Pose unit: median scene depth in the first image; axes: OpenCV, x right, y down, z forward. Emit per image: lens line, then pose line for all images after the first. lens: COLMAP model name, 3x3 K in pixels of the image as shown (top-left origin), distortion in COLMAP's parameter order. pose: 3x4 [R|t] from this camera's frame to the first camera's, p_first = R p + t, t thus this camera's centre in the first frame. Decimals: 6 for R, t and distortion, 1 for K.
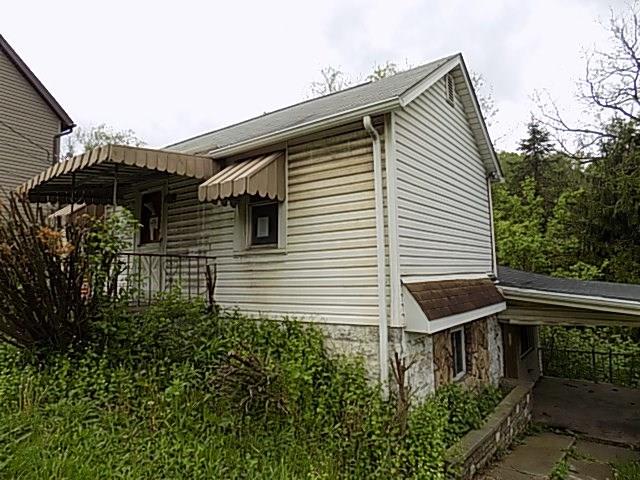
lens RADIAL K [[442.3, 0, 320.0], [0, 442.3, 240.0], [0, 0, 1]] dist [0.001078, 0.001231]
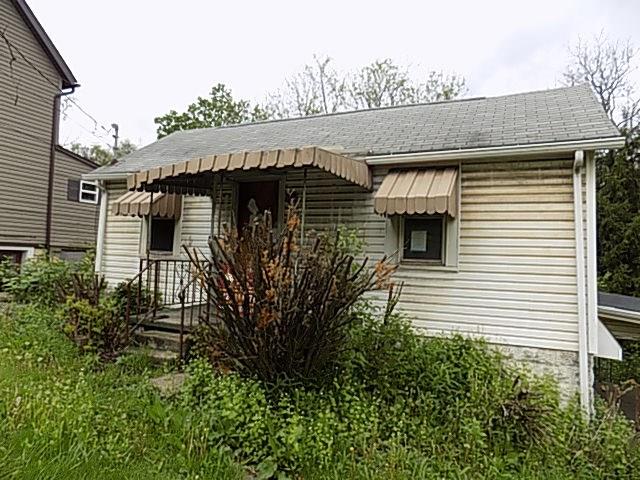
lens RADIAL K [[449.6, 0, 322.6], [0, 449.6, 237.8], [0, 0, 1]] dist [0.000497, 0.004431]
pose [[0.975493, 0.062938, 0.210835, -0.613124], [-0.071236, 0.996946, 0.031988, -0.059236], [-0.208178, -0.046223, 0.976998, 0.075003]]
